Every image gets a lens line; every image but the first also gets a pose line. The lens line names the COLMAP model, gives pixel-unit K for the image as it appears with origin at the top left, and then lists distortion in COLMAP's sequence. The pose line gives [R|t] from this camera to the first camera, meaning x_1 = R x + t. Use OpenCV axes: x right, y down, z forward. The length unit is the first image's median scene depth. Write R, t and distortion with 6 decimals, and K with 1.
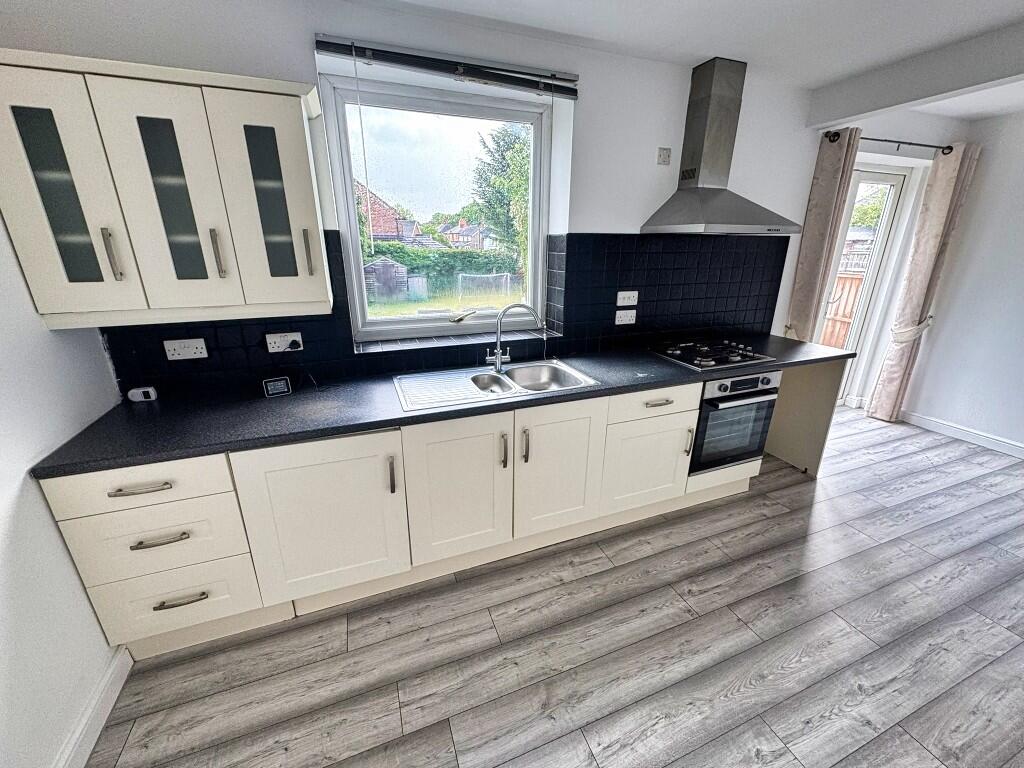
lens RADIAL K [[407.2, 0, 510.9], [0, 407.2, 382.6], [0, 0, 1]] dist [-0.001378, 0.000335]
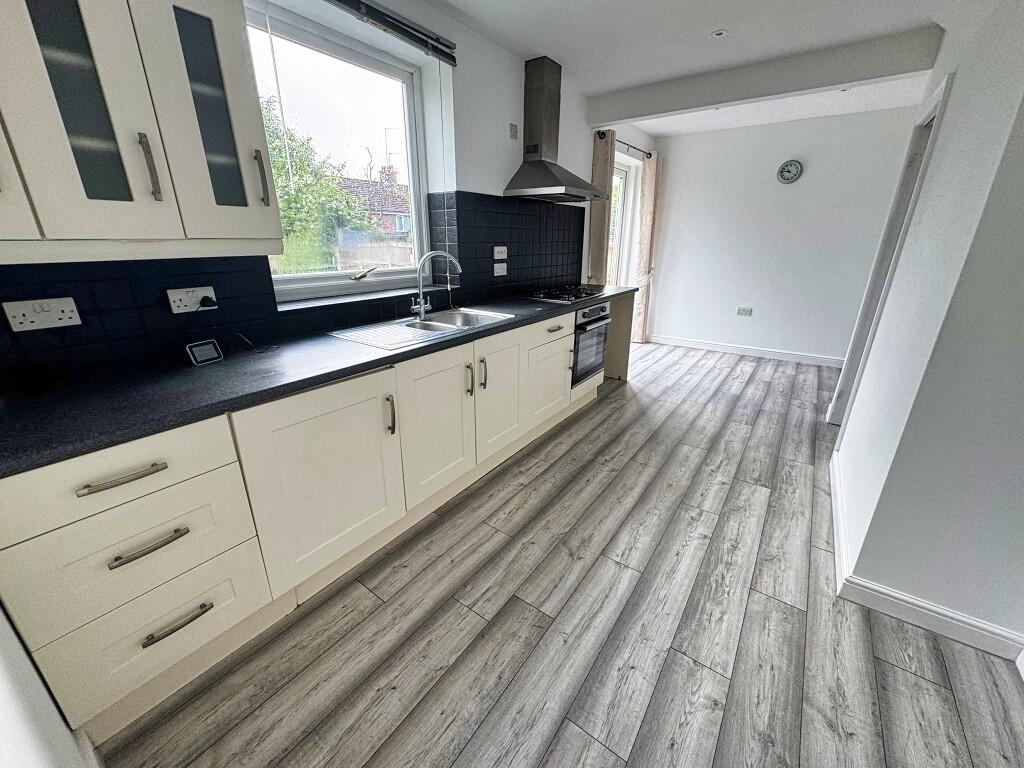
lens RADIAL K [[407.2, 0, 510.9], [0, 407.2, 382.6], [0, 0, 1]] dist [-0.001378, 0.000335]
pose [[0.837774, -0.182418, 0.514643, -0.436135], [0.174771, 0.982542, 0.063763, 0.109655], [-0.517290, 0.036526, 0.855030, -0.001155]]
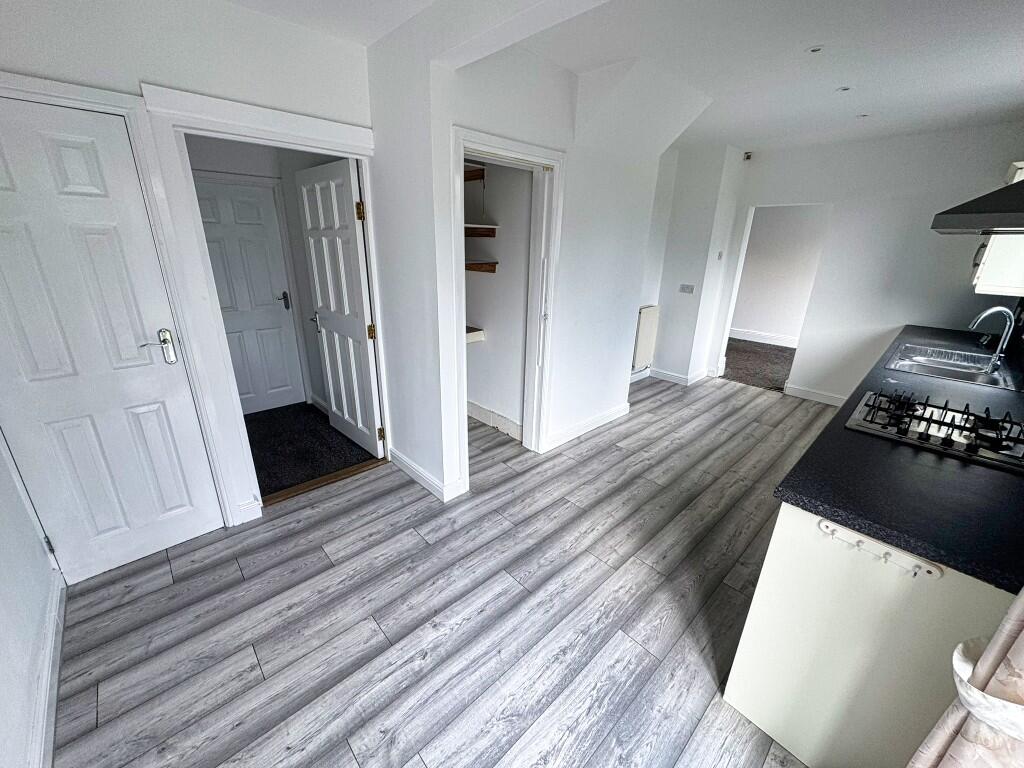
lens RADIAL K [[407.2, 0, 510.9], [0, 407.2, 382.6], [0, 0, 1]] dist [-0.001378, 0.000335]
pose [[-0.926371, 0.102884, -0.362286, 1.582184], [-0.144959, 0.790444, 0.595135, -0.483106], [0.347597, 0.603832, -0.717331, 1.431064]]
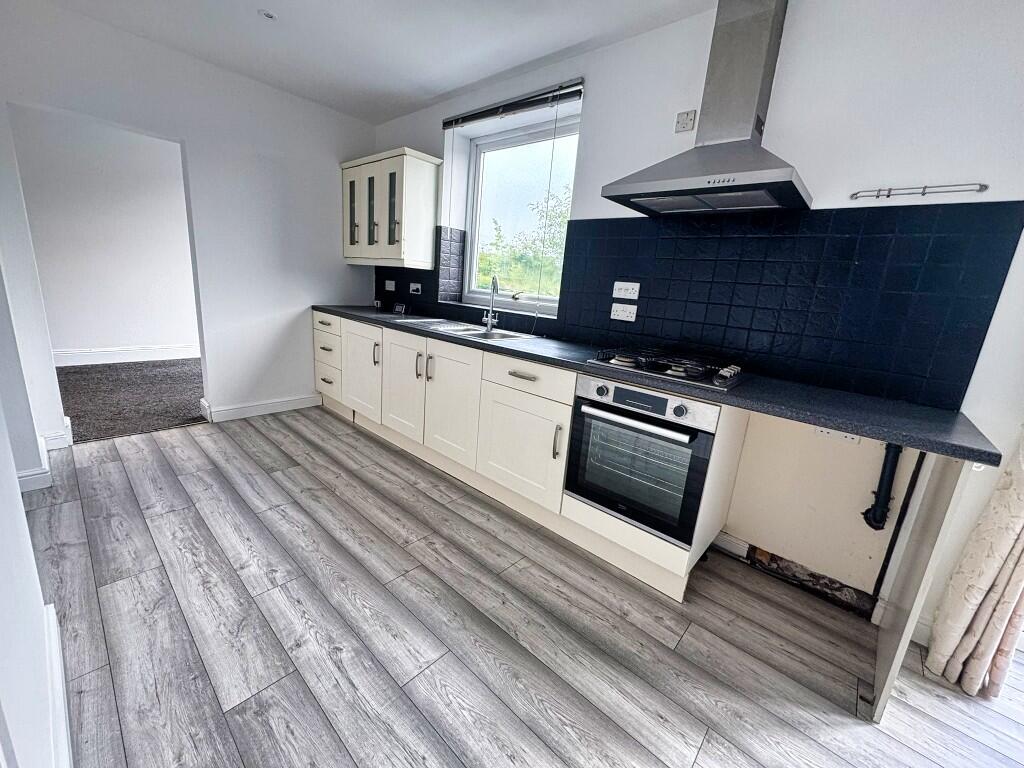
lens RADIAL K [[407.2, 0, 510.9], [0, 407.2, 382.6], [0, 0, 1]] dist [-0.001378, 0.000335]
pose [[0.455252, 0.241973, -0.856852, 1.184943], [-0.365162, 0.928444, 0.068177, 0.009951], [0.812036, 0.281852, 0.511035, 0.495053]]
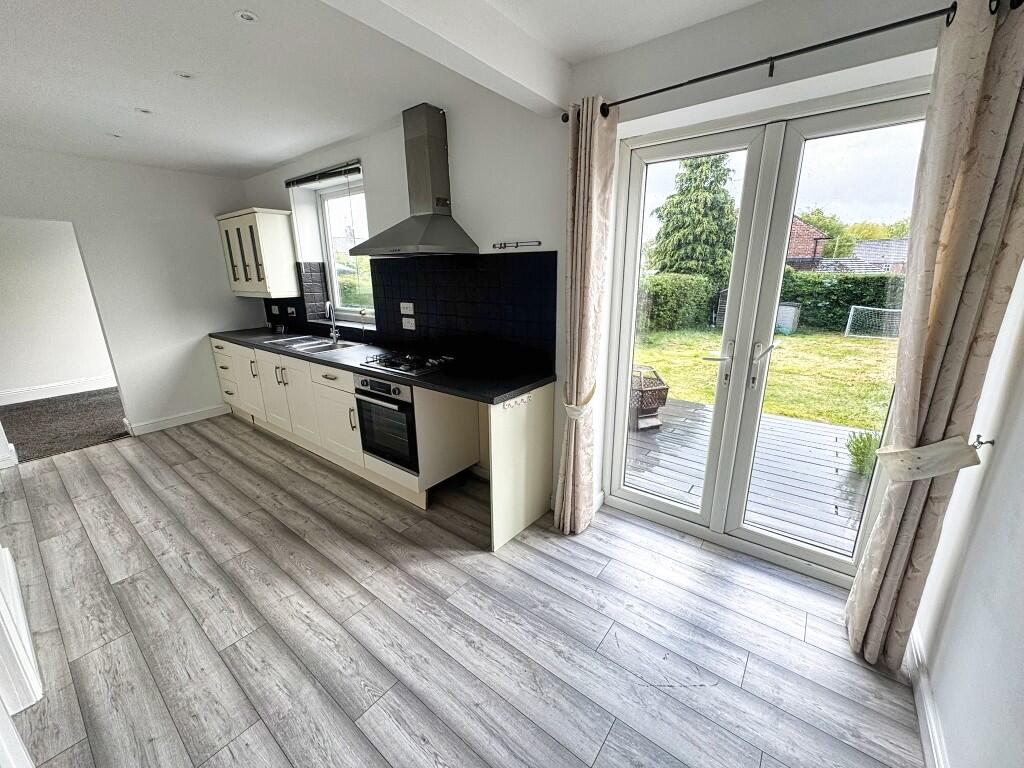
lens RADIAL K [[407.2, 0, 510.9], [0, 407.2, 382.6], [0, 0, 1]] dist [-0.001378, 0.000335]
pose [[0.520152, 0.218687, -0.825601, 1.862964], [-0.265594, 0.960152, 0.086995, -0.221436], [0.811727, 0.174024, 0.557507, 0.734684]]
